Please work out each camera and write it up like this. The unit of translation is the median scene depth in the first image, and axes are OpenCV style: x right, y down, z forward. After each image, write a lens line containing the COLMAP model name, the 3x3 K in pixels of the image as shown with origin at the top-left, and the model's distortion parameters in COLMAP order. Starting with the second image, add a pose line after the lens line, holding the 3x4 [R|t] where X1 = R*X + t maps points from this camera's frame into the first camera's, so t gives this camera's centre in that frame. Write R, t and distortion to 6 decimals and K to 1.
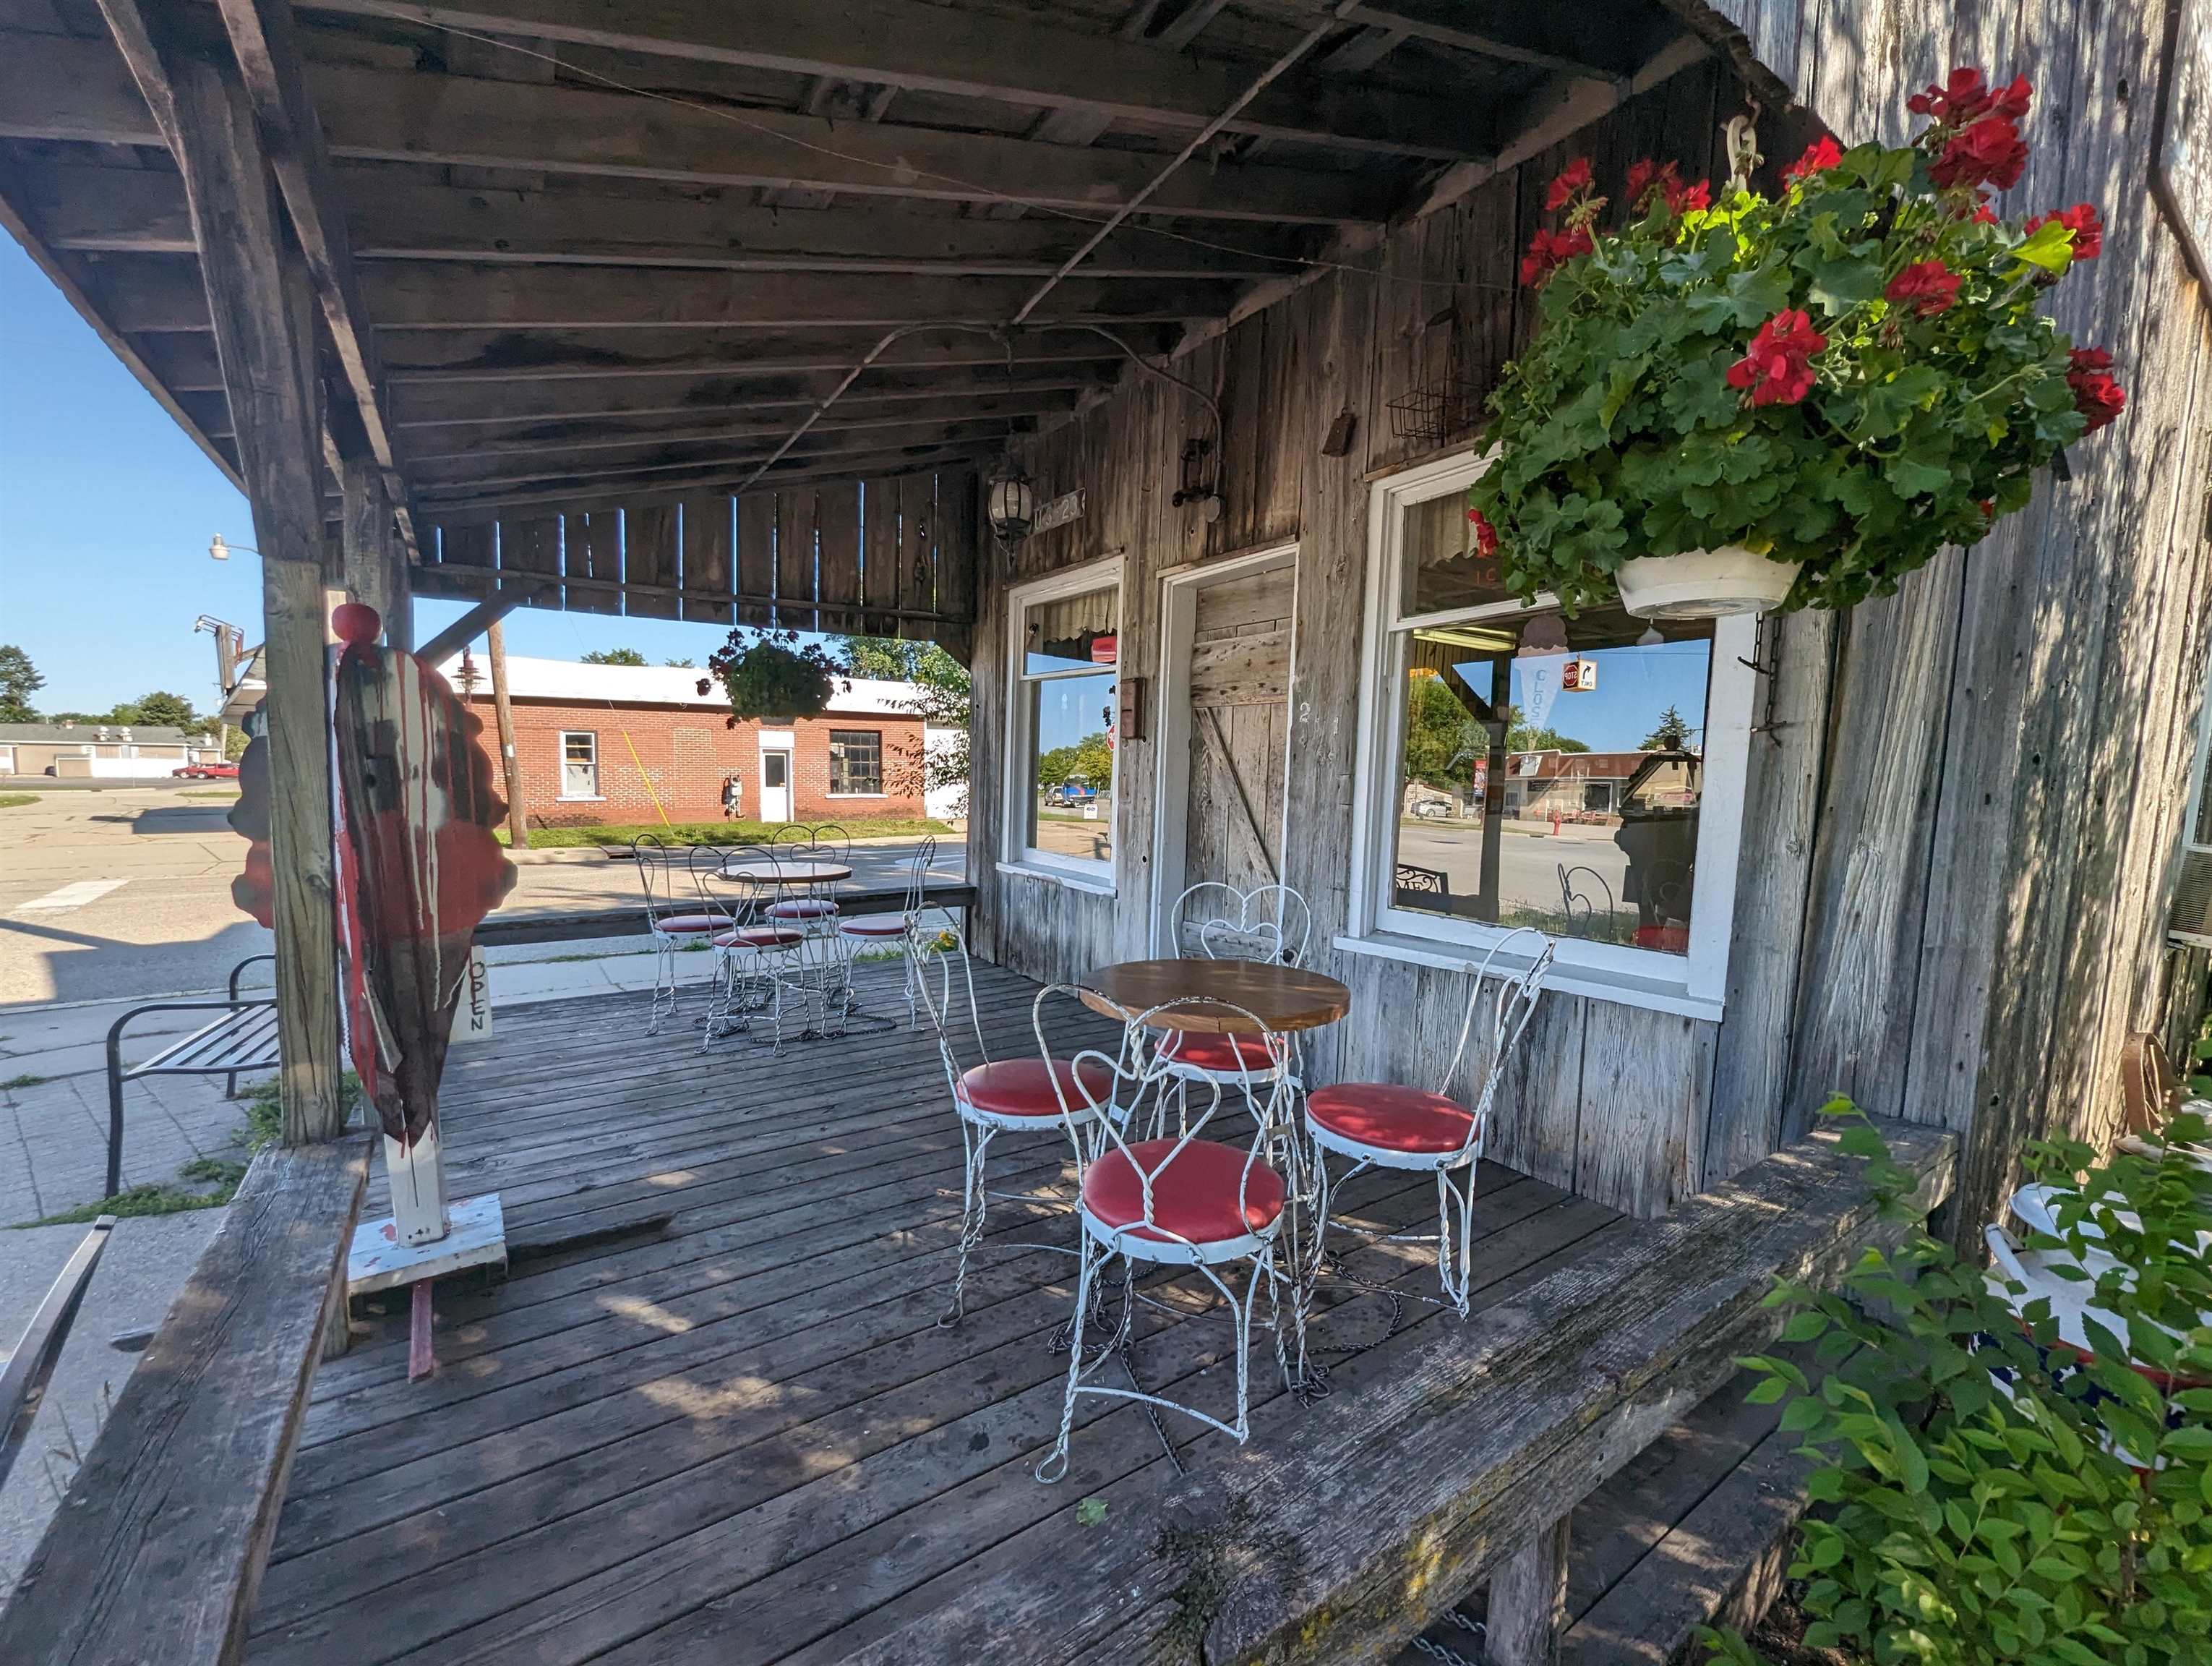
lens RADIAL K [[926.5, 0, 1109.4], [0, 926.5, 840.6], [0, 0, 1]] dist [-0.001471, 0.000130]
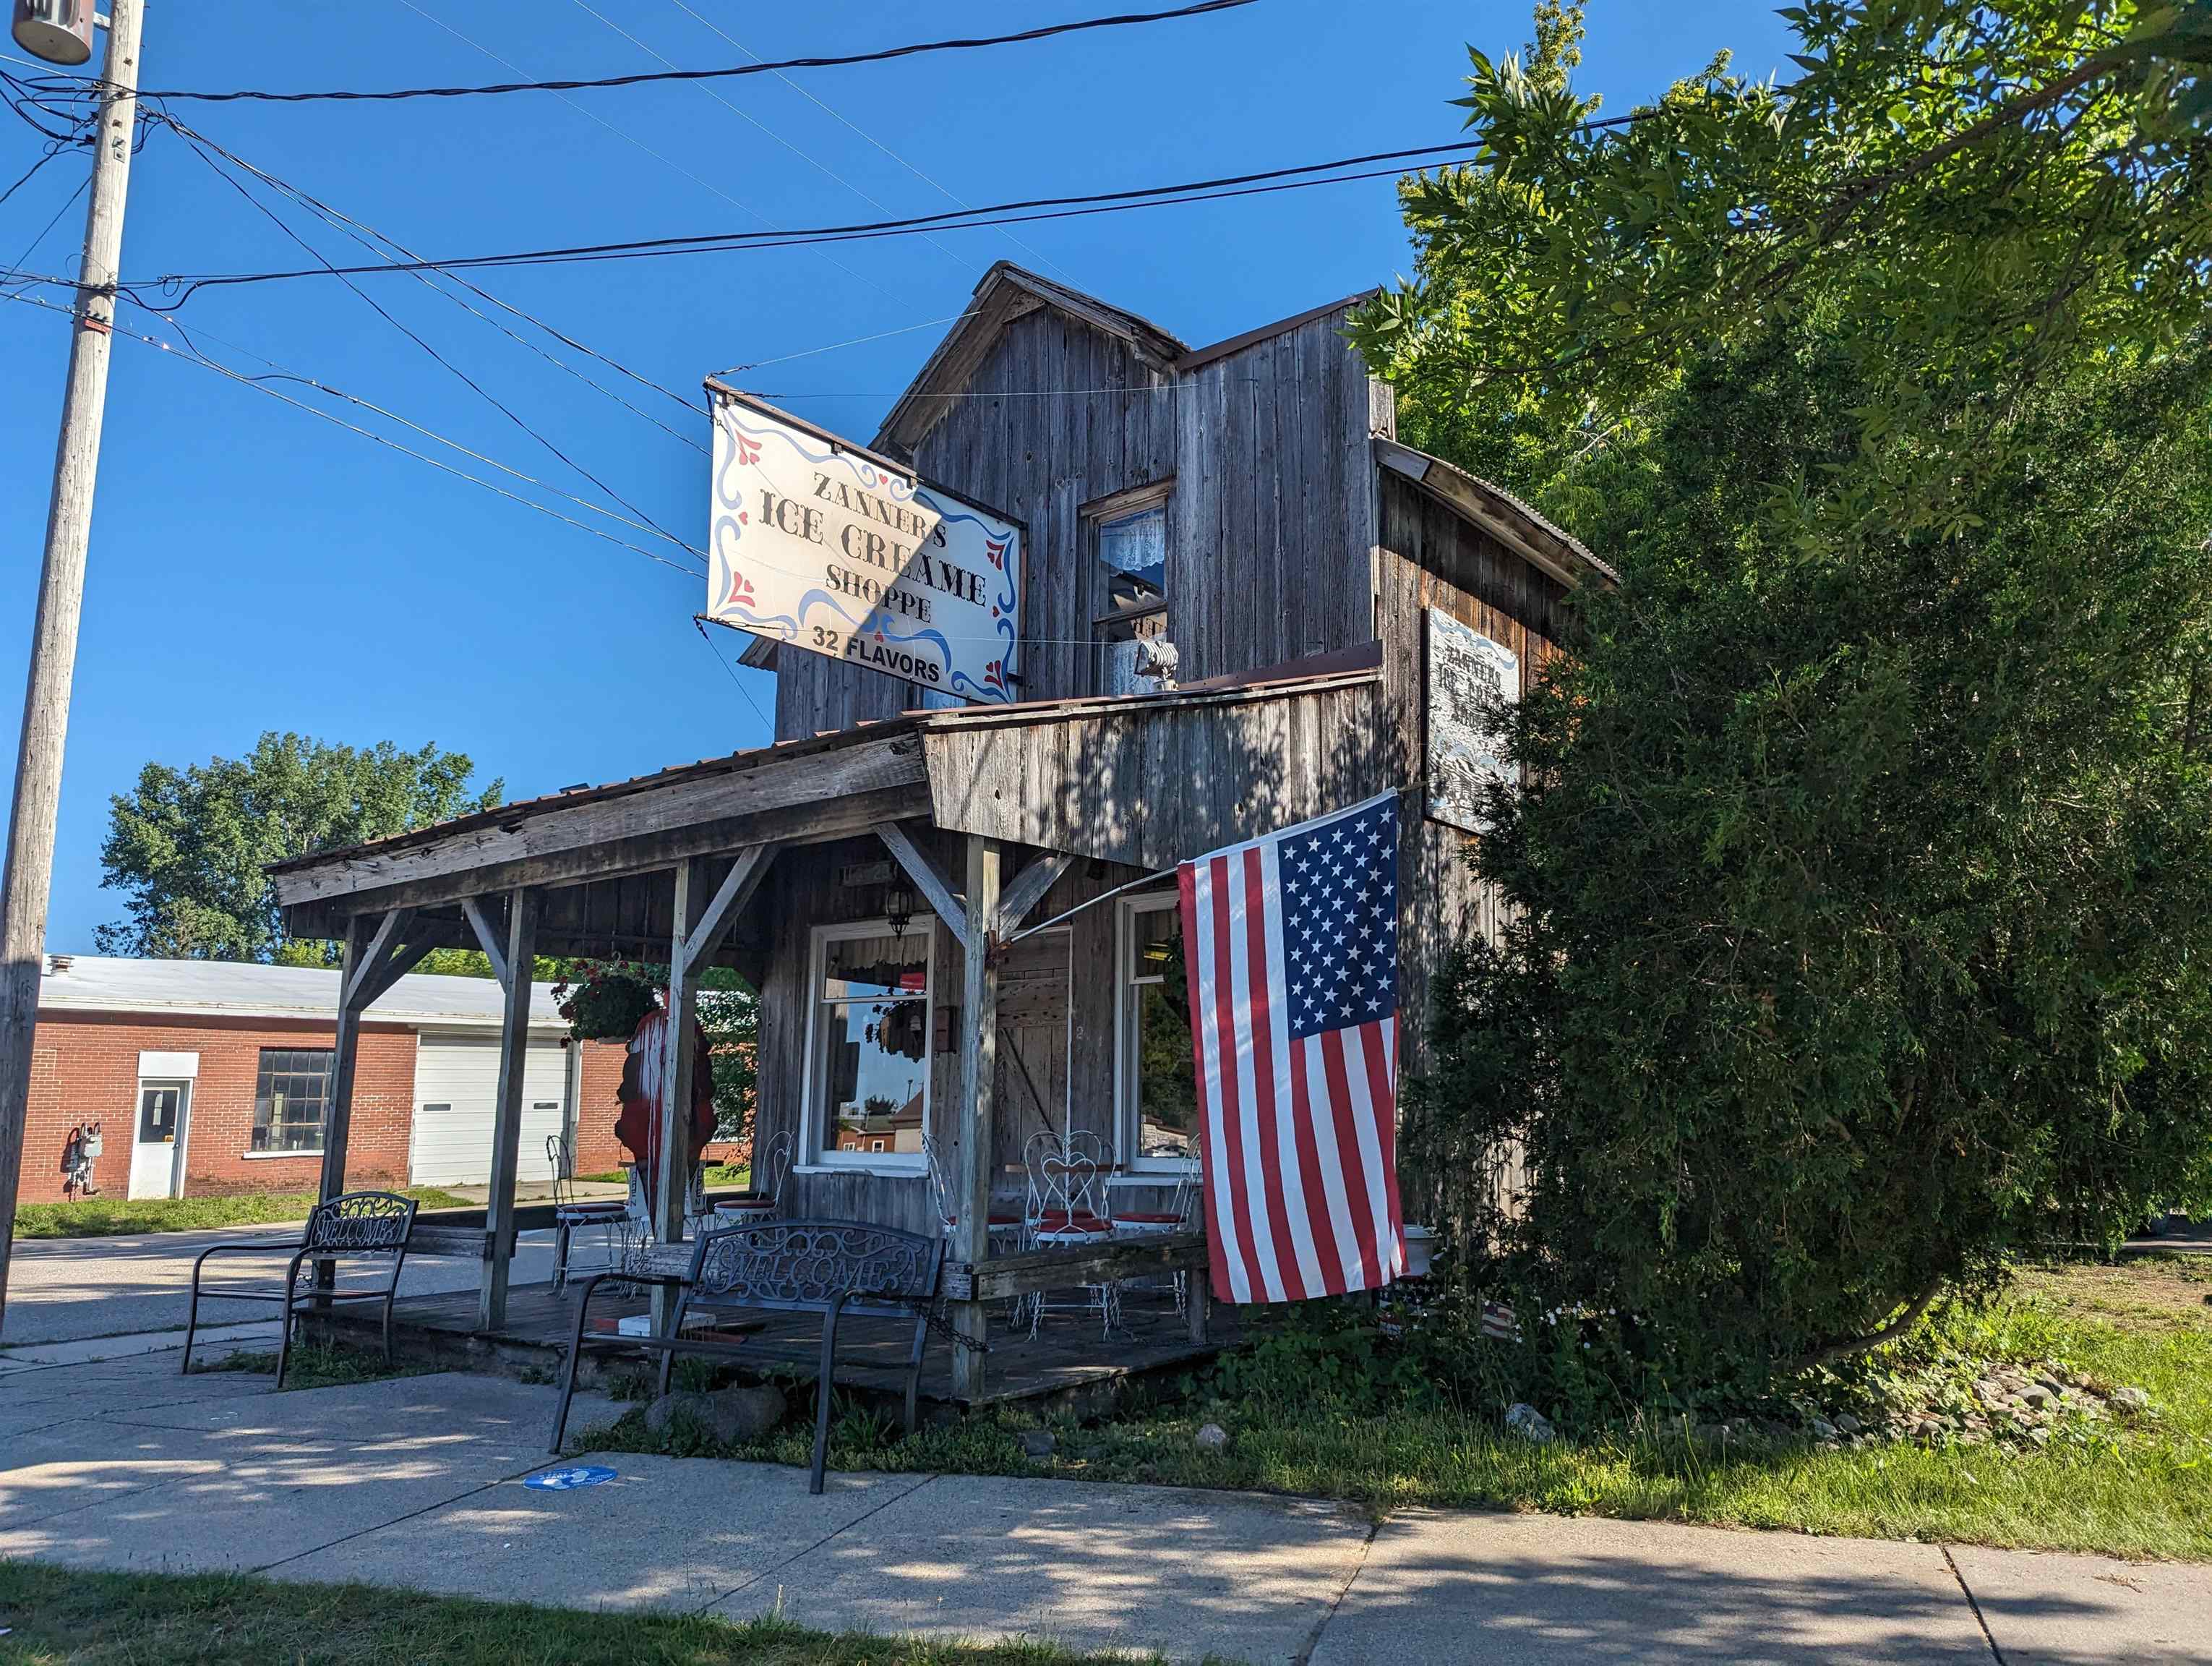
lens RADIAL K [[1660.1, 0, 1080.0], [0, 1660.1, 794.7], [0, 0, 1]] dist [0.055474, -0.030454]
pose [[0.958723, 0.037571, 0.281847, -0.436173], [0.037876, 0.965523, -0.257546, 0.143241], [-0.281807, 0.257590, 0.924247, -1.243900]]
